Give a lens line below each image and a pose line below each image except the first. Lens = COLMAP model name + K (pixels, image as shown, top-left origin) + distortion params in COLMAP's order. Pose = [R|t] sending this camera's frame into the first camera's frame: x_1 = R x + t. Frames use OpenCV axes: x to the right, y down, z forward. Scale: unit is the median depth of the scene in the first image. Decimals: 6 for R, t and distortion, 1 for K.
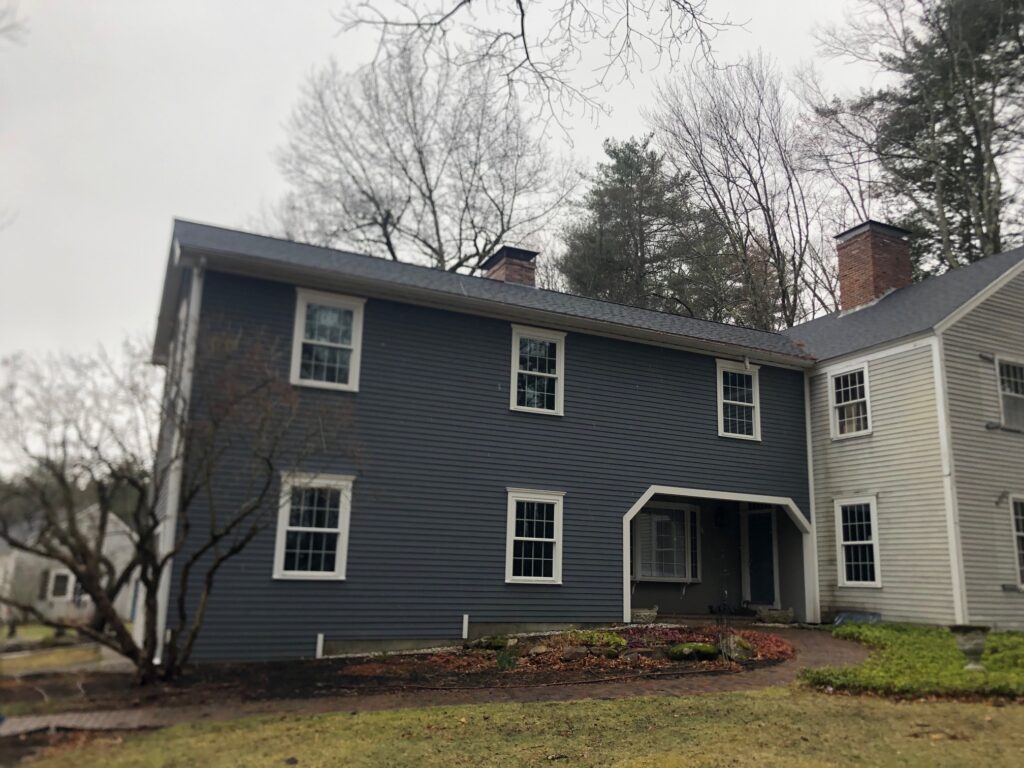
lens RADIAL K [[832.3, 0, 538.1], [0, 832.3, 367.9], [0, 0, 1]] dist [0.014838, 0.002162]
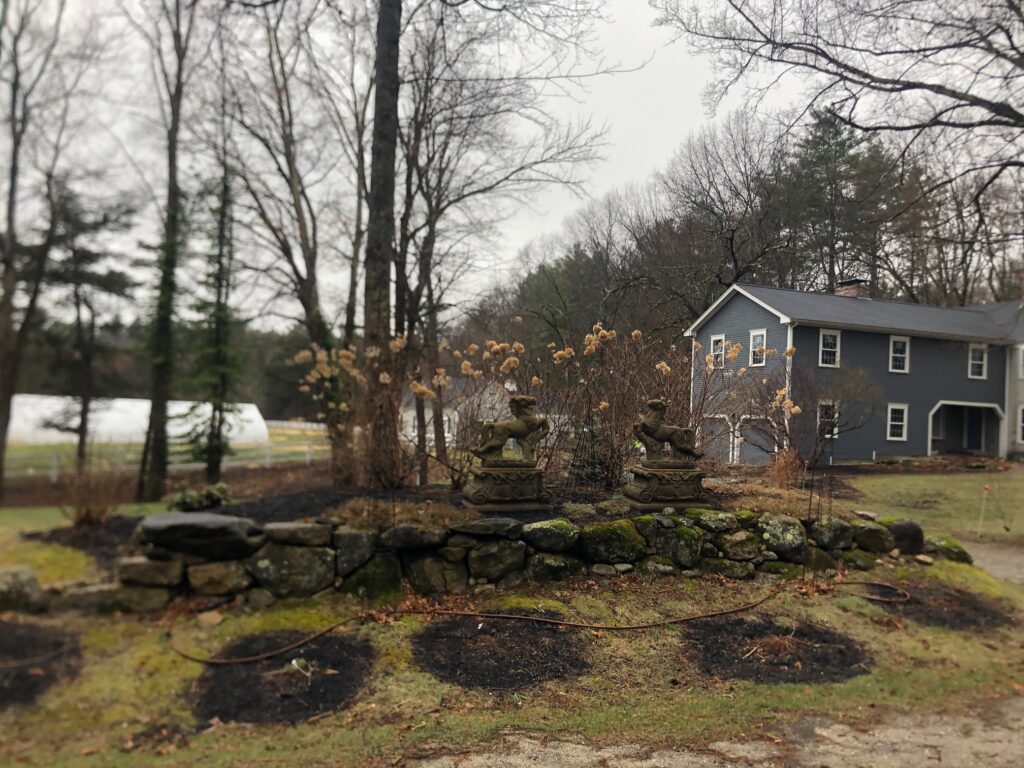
lens RADIAL K [[827.2, 0, 512.0], [0, 827.2, 384.0], [0, 0, 1]] dist [0.018554, 0.005694]
pose [[0.995273, 0.013866, -0.096120, -0.821953], [0.007511, 0.975800, 0.218536, -0.416376], [0.096824, -0.218225, 0.971083, -1.360927]]
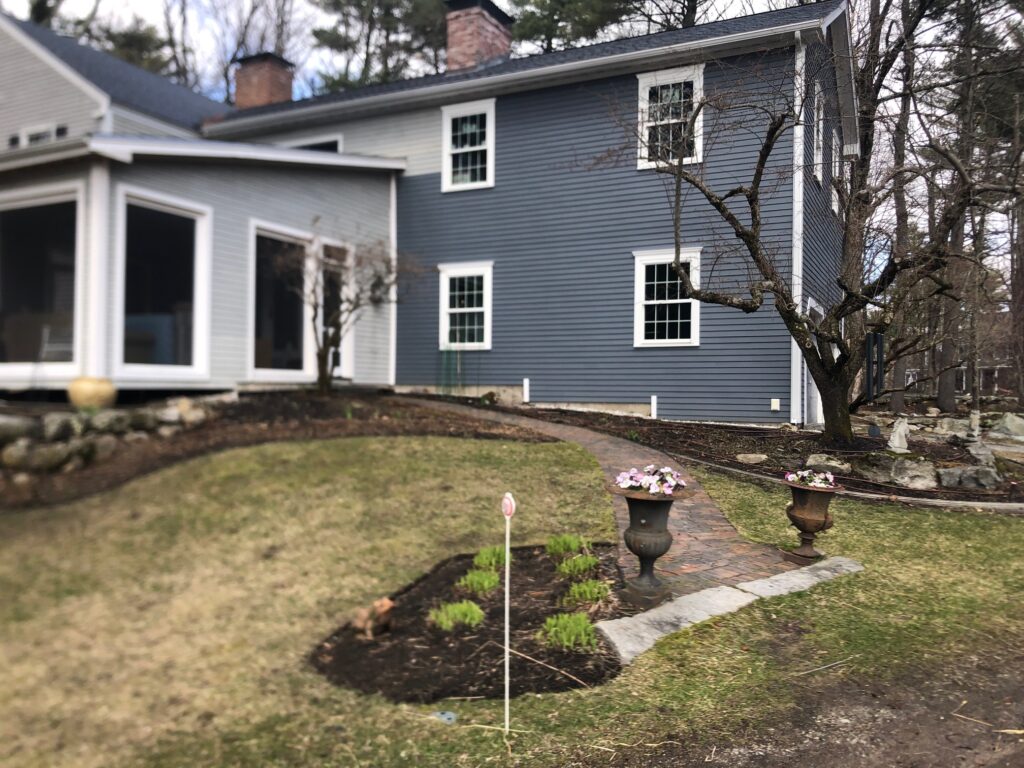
lens RADIAL K [[827.5, 0, 512.0], [0, 827.5, 384.0], [0, 0, 1]] dist [0.000144, -0.007593]
pose [[0.595878, 0.006584, -0.803048, 0.798558], [0.222419, 0.959496, 0.172906, 0.111988], [0.771660, -0.281644, 0.570279, 0.359564]]
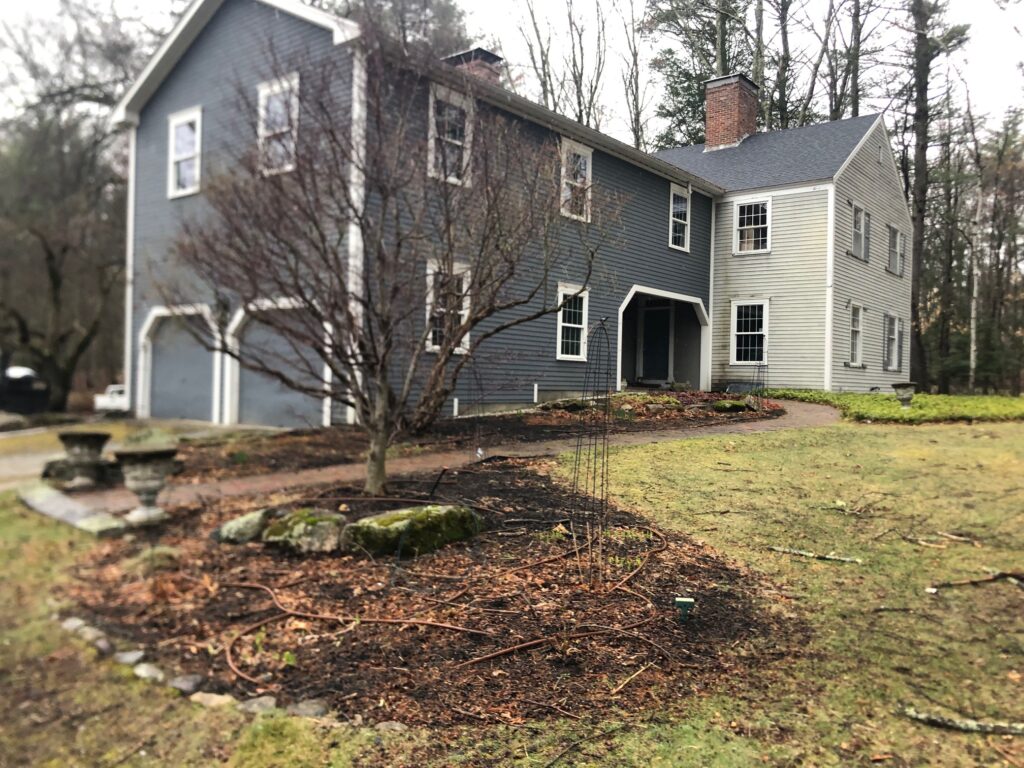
lens RADIAL K [[839.2, 0, 497.9], [0, 839.2, 381.9], [0, 0, 1]] dist [-0.008348, -0.008566]
pose [[0.910285, -0.004951, 0.413953, -0.541880], [-0.101314, 0.966857, 0.234355, 0.009127], [-0.401394, -0.255269, 0.879614, -0.048590]]
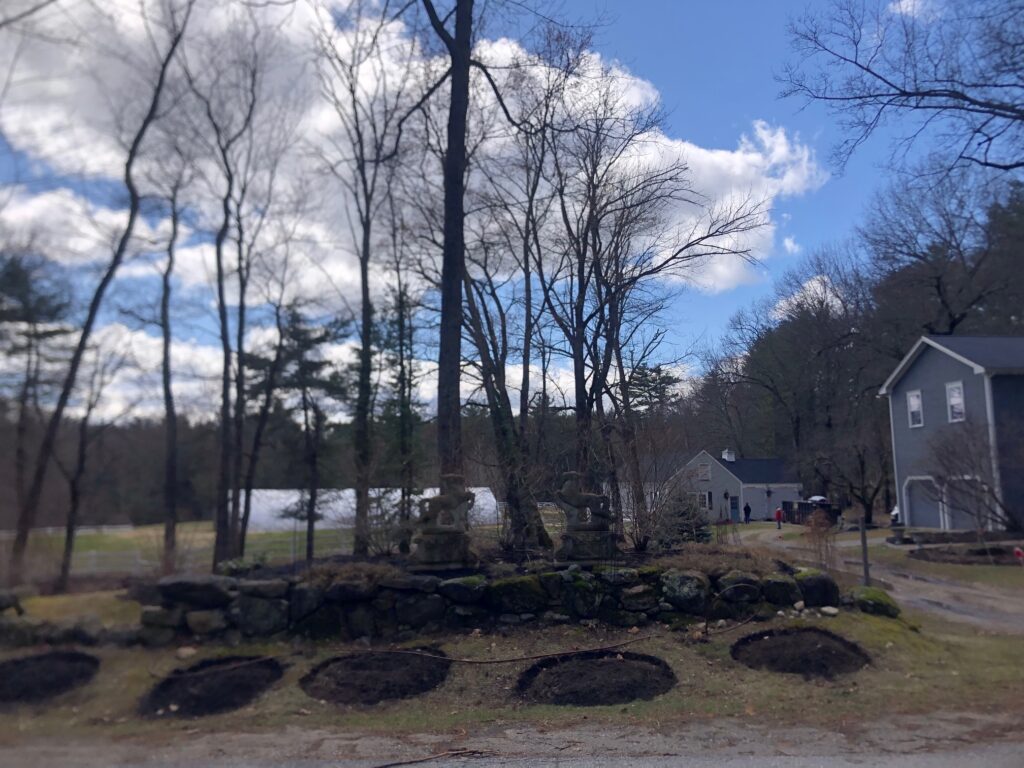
lens RADIAL K [[812.7, 0, 496.3], [0, 812.7, 375.7], [0, 0, 1]] dist [0.017616, 0.007243]
pose [[0.922453, -0.079828, -0.377768, -0.672110], [0.124987, 0.987451, 0.096537, -0.423024], [0.365321, -0.136267, 0.920854, -1.393520]]
